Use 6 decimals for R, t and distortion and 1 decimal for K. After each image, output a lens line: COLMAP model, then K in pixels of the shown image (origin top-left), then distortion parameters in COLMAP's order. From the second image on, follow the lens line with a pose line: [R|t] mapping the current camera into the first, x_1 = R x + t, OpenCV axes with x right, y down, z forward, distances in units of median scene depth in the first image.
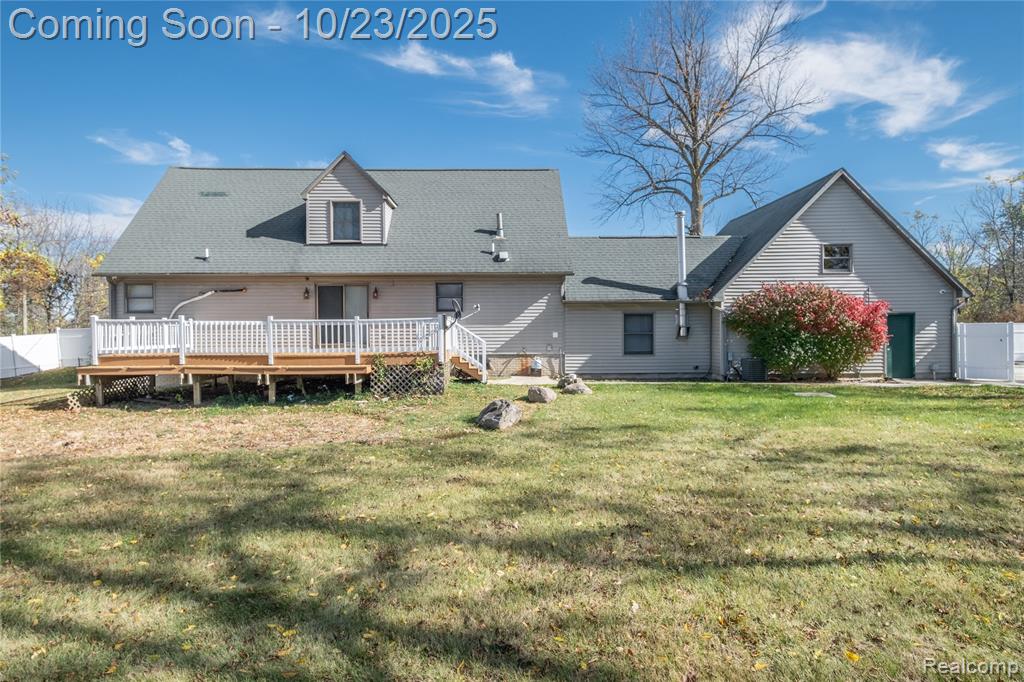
lens RADIAL K [[619.4, 0, 521.7], [0, 619.4, 315.1], [0, 0, 1]] dist [0.012289, 0.001606]
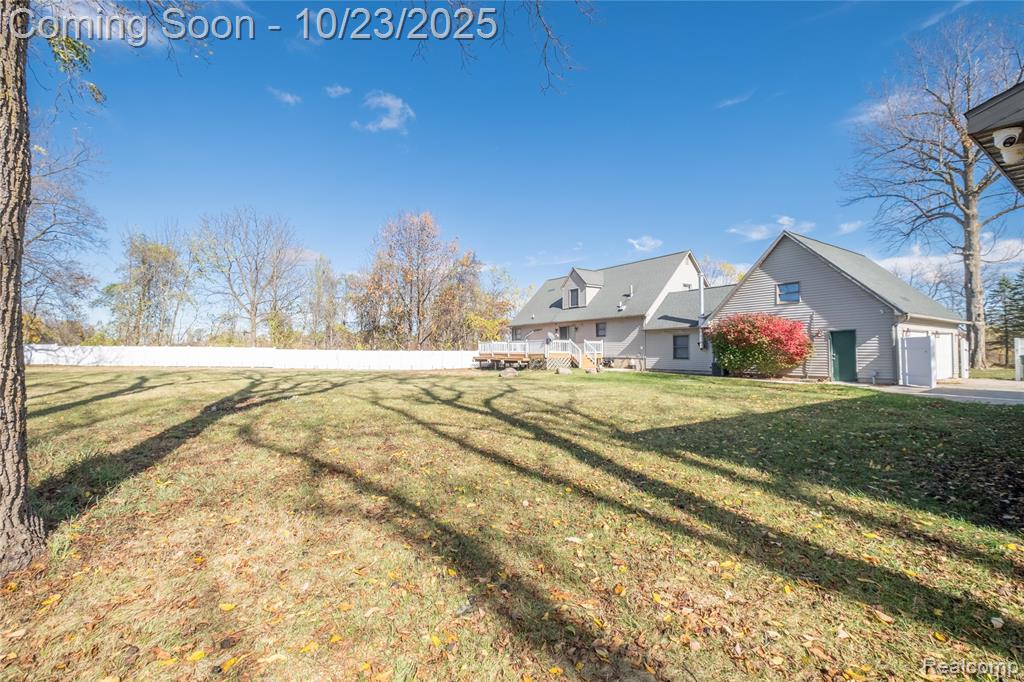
lens RADIAL K [[441.7, 0, 506.3], [0, 441.7, 339.3], [0, 0, 1]] dist [0.012211, -0.002923]
pose [[0.532370, -0.016266, -0.846355, 0.977737], [0.013649, 0.999850, -0.010630, 0.015035], [0.846401, -0.005893, 0.532513, -0.070324]]
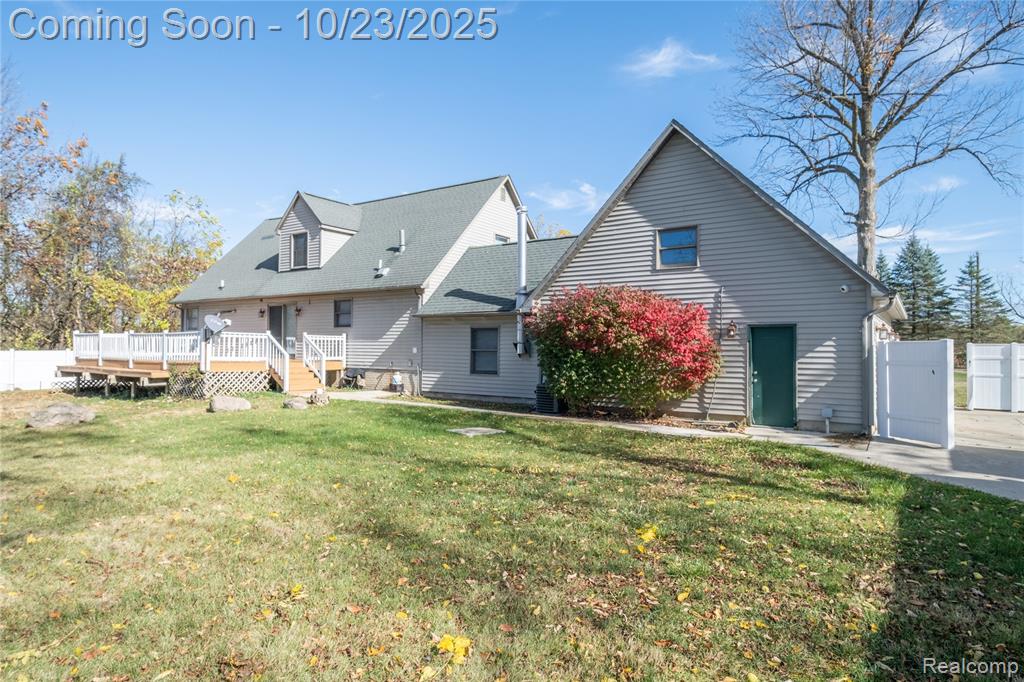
lens RADIAL K [[607.9, 0, 510.9], [0, 607.9, 338.5], [0, 0, 1]] dist [0.027520, 0.000671]
pose [[0.808379, 0.004524, -0.588645, 0.734811], [-0.002573, 0.999988, 0.004151, 0.008870], [0.588656, -0.001841, 0.808381, 0.319099]]
